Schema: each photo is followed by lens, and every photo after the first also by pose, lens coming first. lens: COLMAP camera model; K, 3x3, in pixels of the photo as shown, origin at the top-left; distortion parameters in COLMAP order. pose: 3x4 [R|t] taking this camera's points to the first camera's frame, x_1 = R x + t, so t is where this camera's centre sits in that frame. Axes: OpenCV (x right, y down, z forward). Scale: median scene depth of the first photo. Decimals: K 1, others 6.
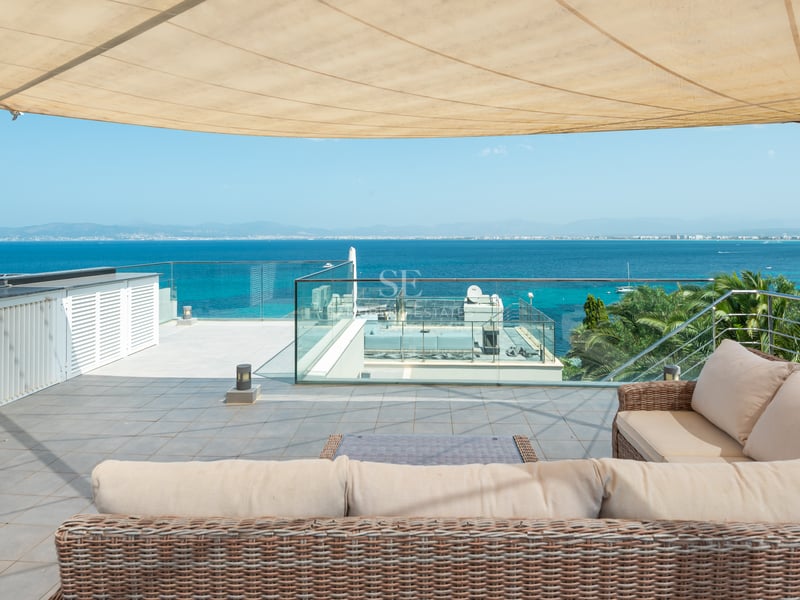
lens RADIAL K [[517.9, 0, 400.0], [0, 517.9, 300.0], [0, 0, 1]] dist [-0.000908, -0.000218]
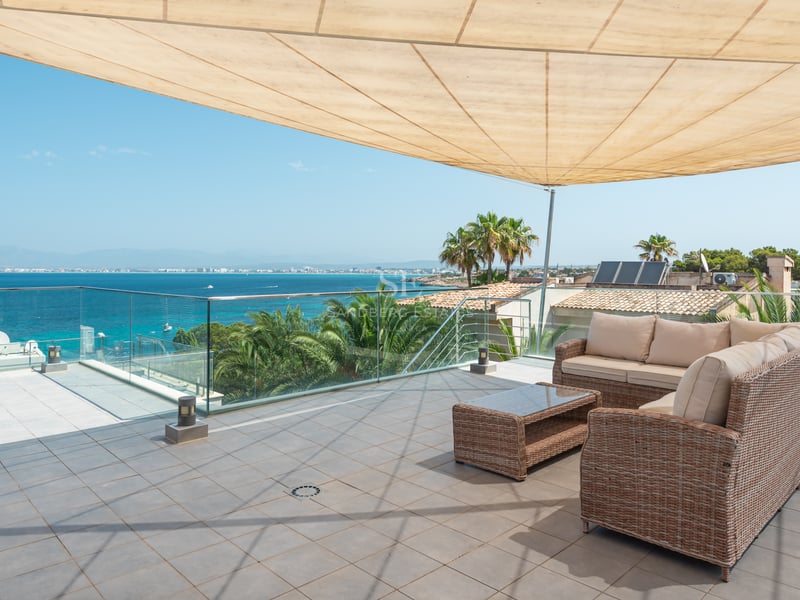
lens RADIAL K [[577.1, 0, 400.0], [0, 577.1, 300.0], [0, 0, 1]] dist [-0.003436, -0.001211]
pose [[0.682047, -0.031400, 0.730634, -0.726747], [0.081820, 0.996082, -0.033570, 0.036570], [-0.726717, 0.082677, 0.681944, 0.129712]]
